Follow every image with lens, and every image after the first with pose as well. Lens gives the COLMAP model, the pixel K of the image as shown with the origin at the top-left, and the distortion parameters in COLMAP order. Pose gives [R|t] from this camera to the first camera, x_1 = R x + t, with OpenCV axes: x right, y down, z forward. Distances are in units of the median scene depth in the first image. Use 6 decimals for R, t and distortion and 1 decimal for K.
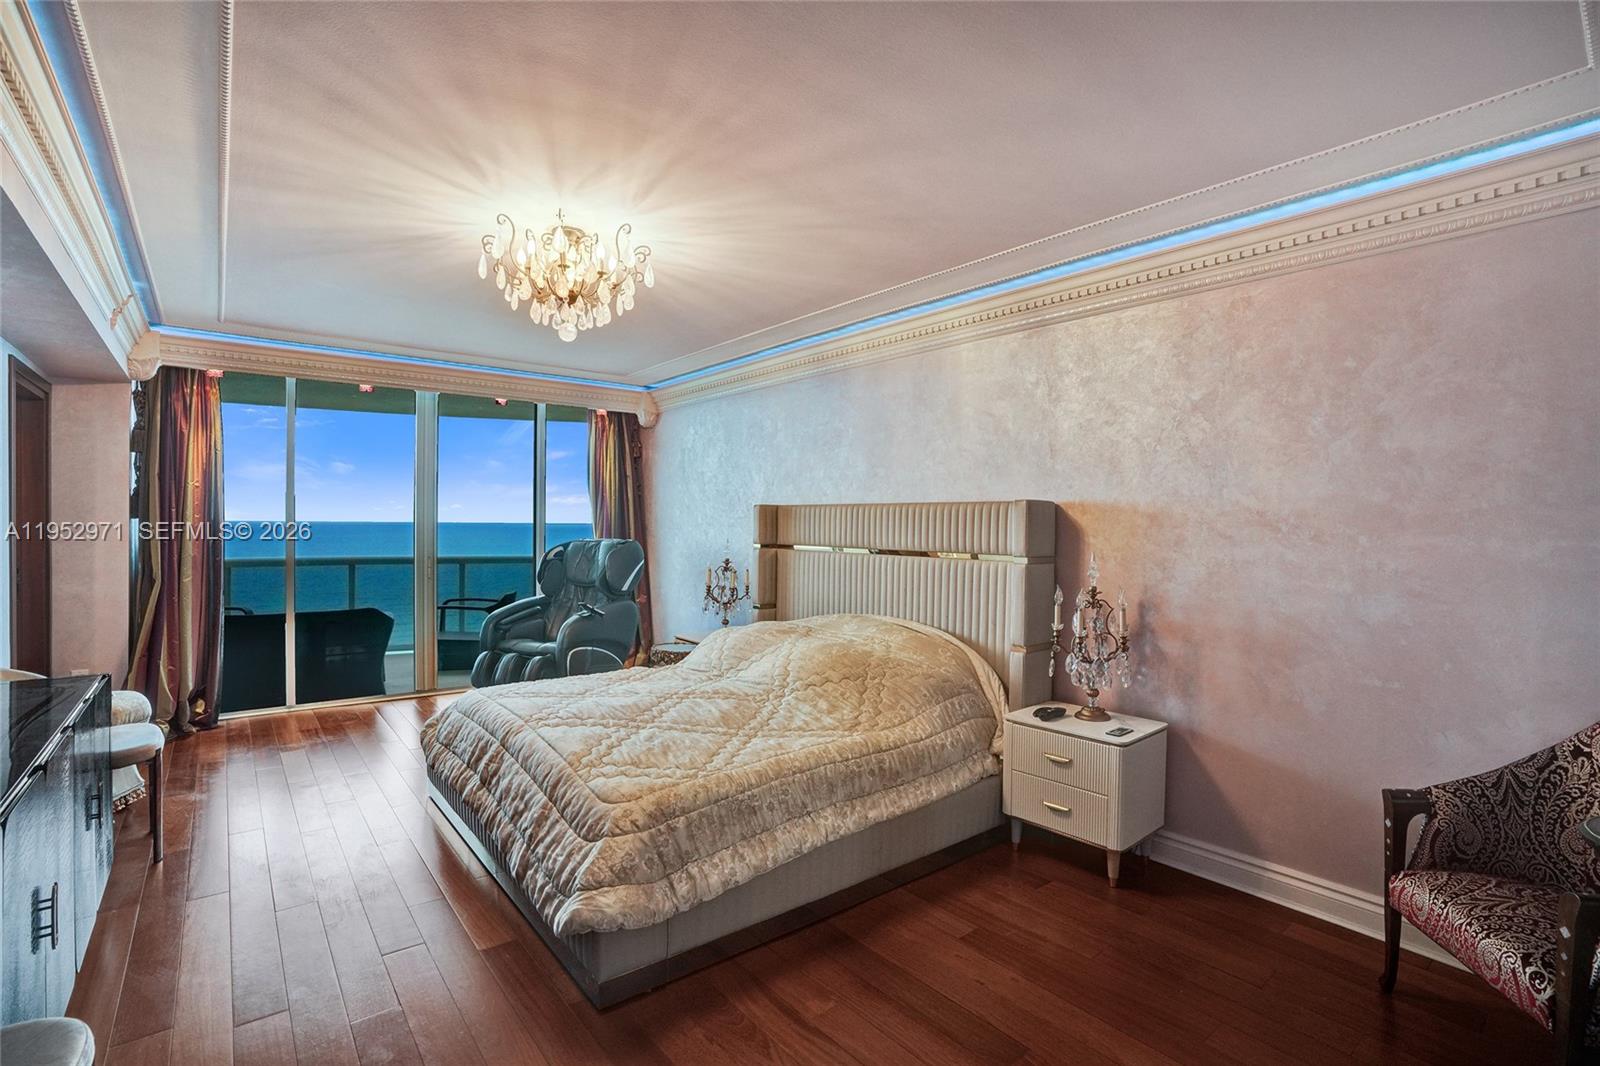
lens RADIAL K [[755.2, 0, 808.3], [0, 755.2, 524.1], [0, 0, 1]] dist [-0.074613, 0.028290]
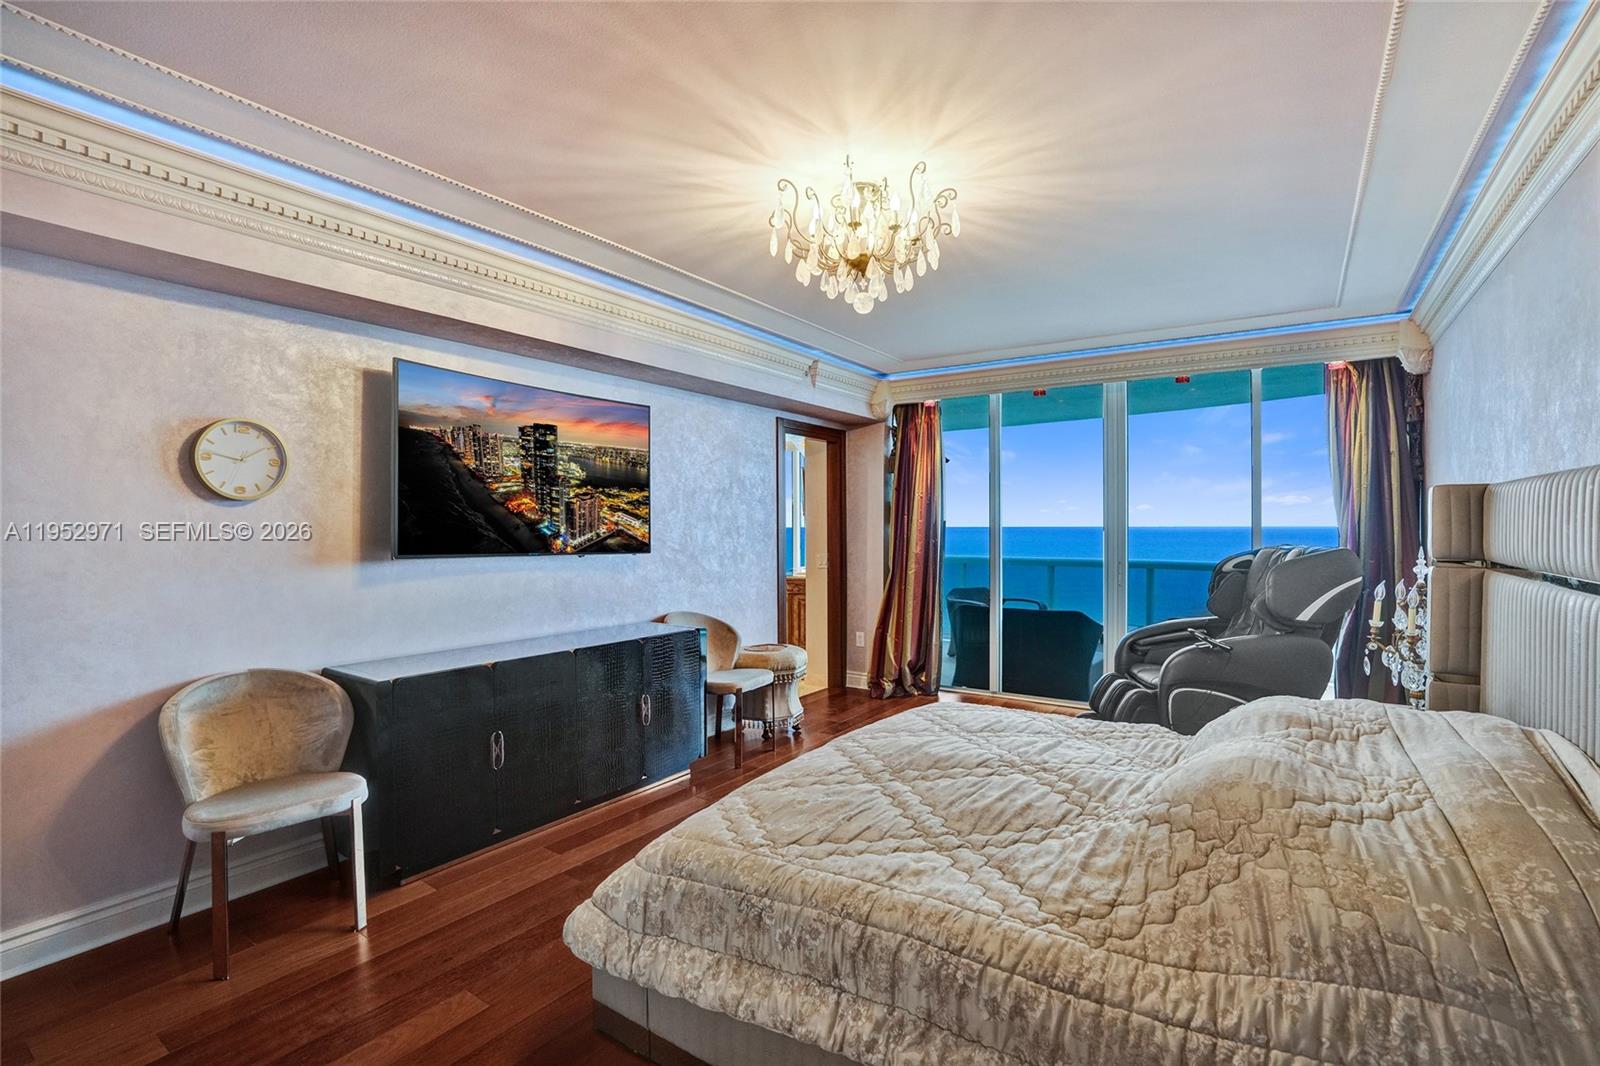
lens RADIAL K [[755.2, 0, 808.3], [0, 755.2, 524.1], [0, 0, 1]] dist [-0.074613, 0.028290]
pose [[0.268123, -0.010041, -0.963332, 0.345138], [0.001693, 0.999949, -0.009952, 0.006621], [0.963383, 0.001037, 0.268127, 0.483920]]
